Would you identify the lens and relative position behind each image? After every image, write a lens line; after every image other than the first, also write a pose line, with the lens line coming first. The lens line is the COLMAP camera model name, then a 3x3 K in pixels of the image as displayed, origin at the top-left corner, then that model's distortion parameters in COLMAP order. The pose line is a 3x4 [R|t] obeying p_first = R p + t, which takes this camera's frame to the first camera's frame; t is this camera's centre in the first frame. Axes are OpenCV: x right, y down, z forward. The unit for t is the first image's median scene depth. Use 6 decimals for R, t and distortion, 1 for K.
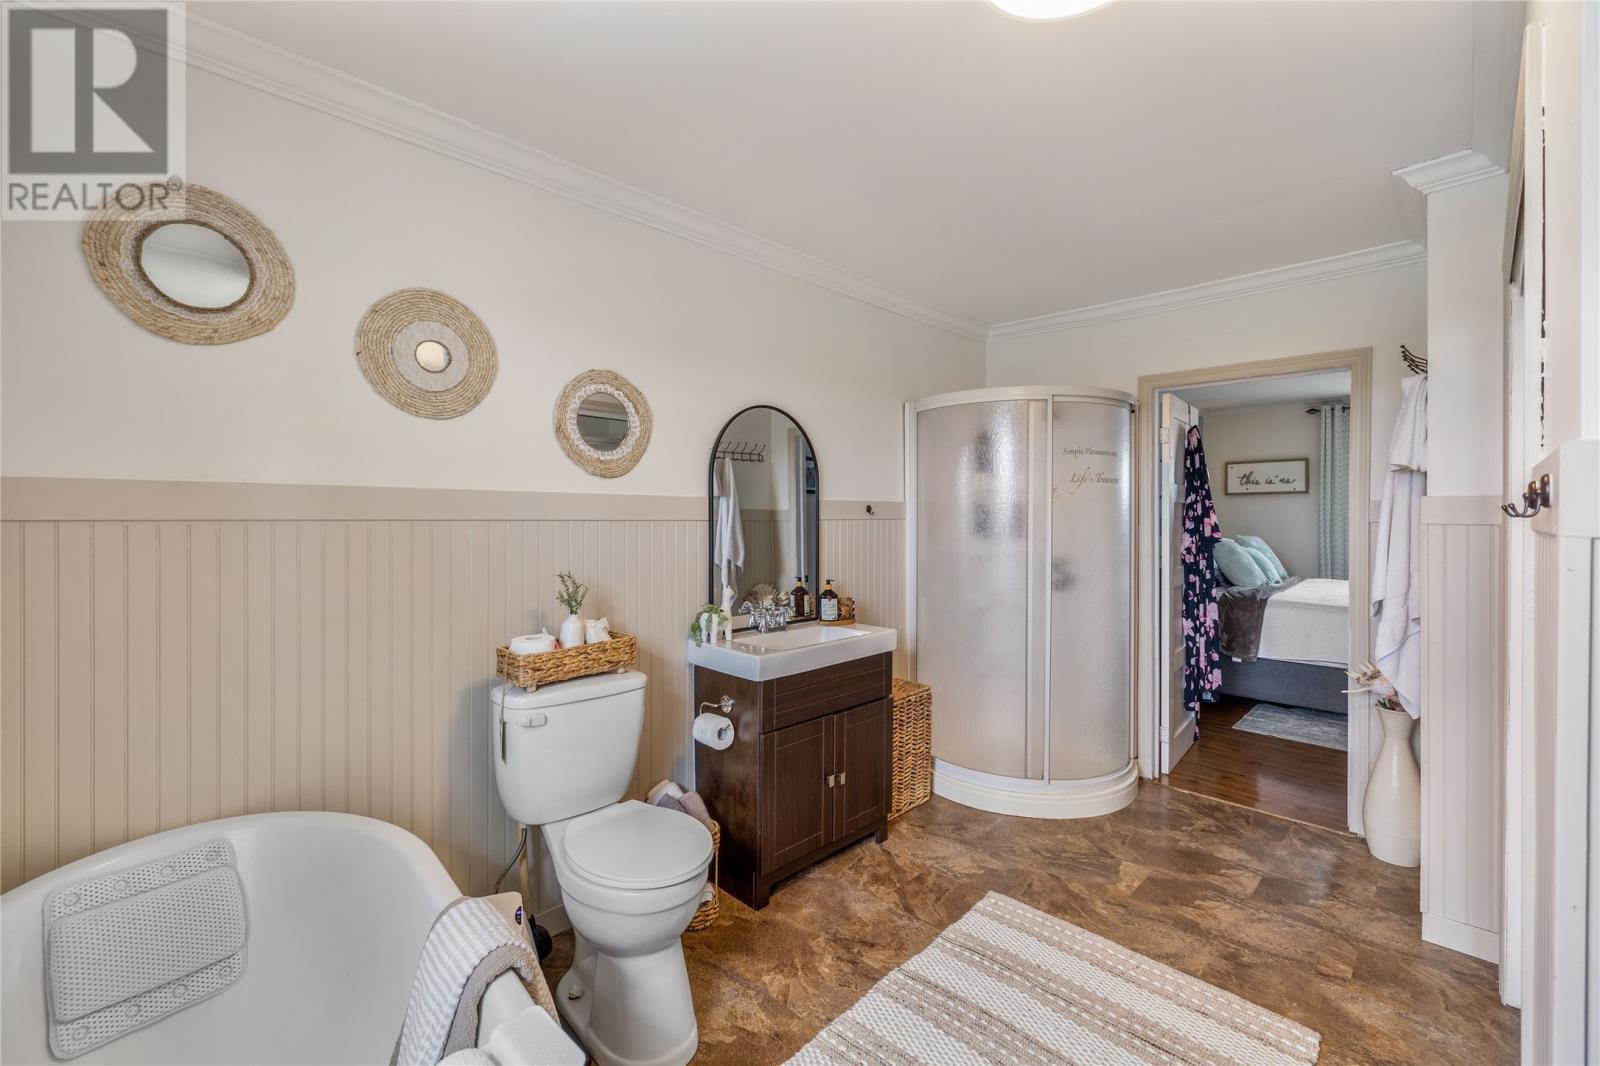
lens RADIAL K [[635.4, 0, 804.9], [0, 635.4, 527.2], [0, 0, 1]] dist [0.000014, -0.000032]
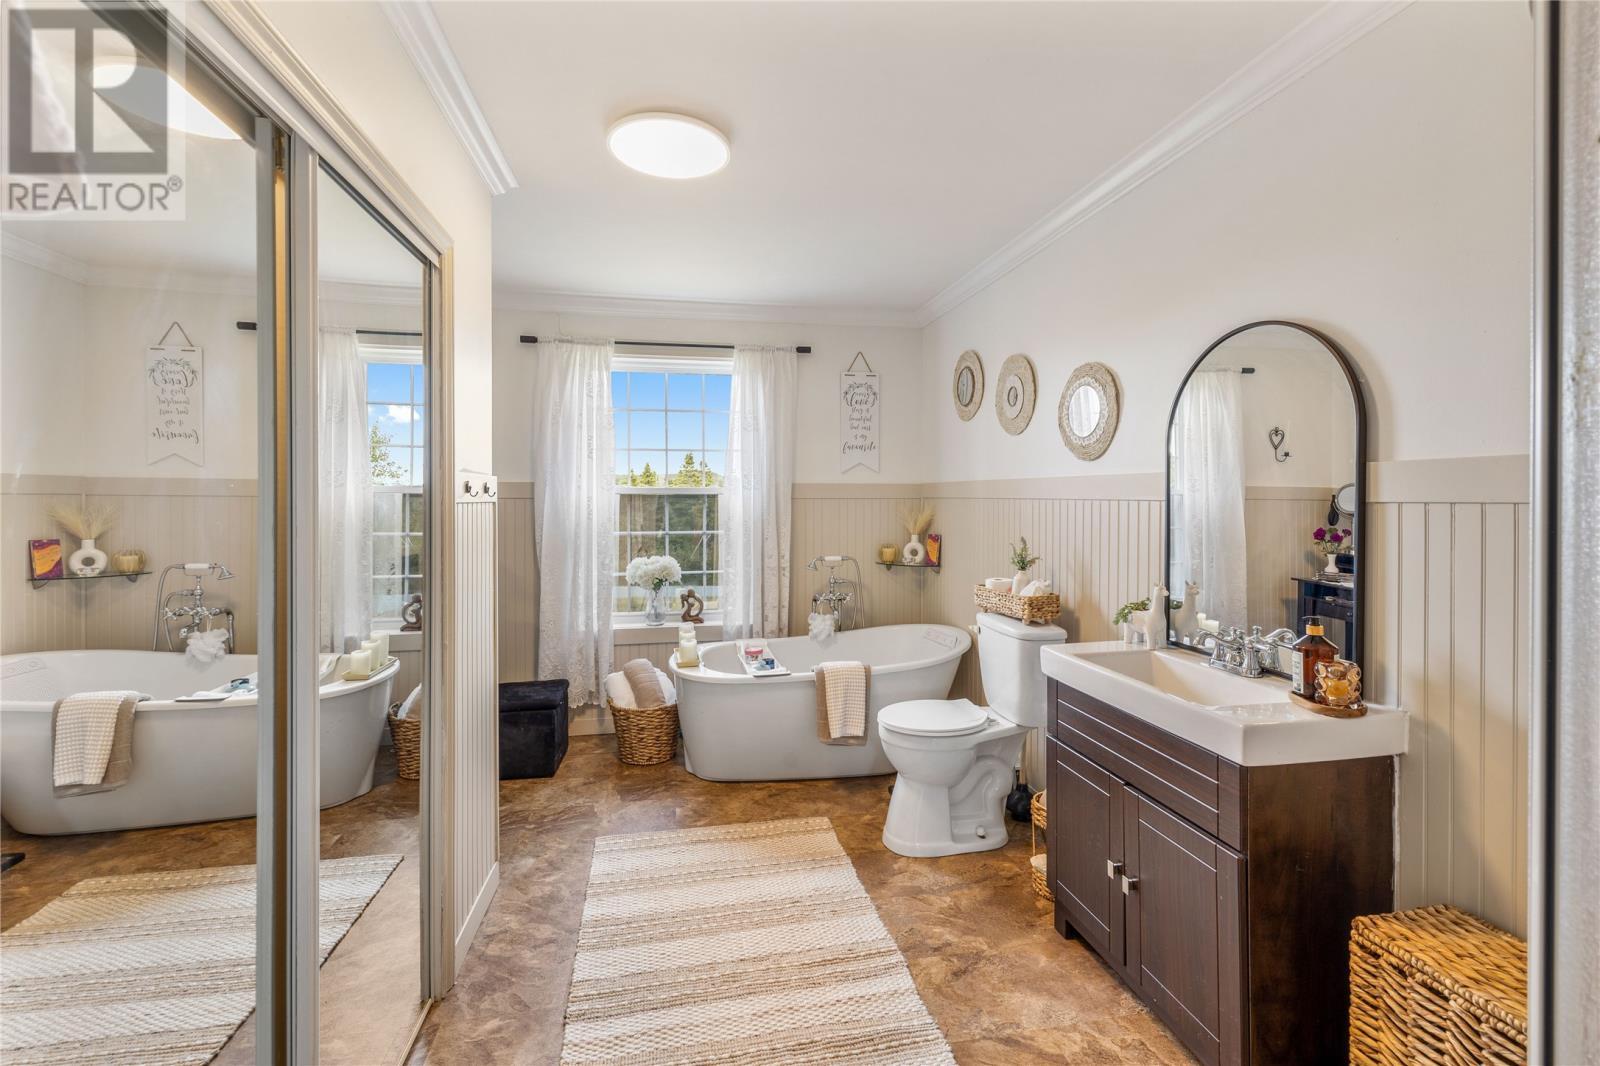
lens RADIAL K [[673.3, 0, 803.1], [0, 673.3, 518.0], [0, 0, 1]] dist [-0.001456, 0.001588]
pose [[-0.562536, 0.008644, -0.826727, 1.012691], [-0.002040, 0.999928, 0.011843, 0.004696], [0.826770, 0.008348, -0.562478, 1.360740]]
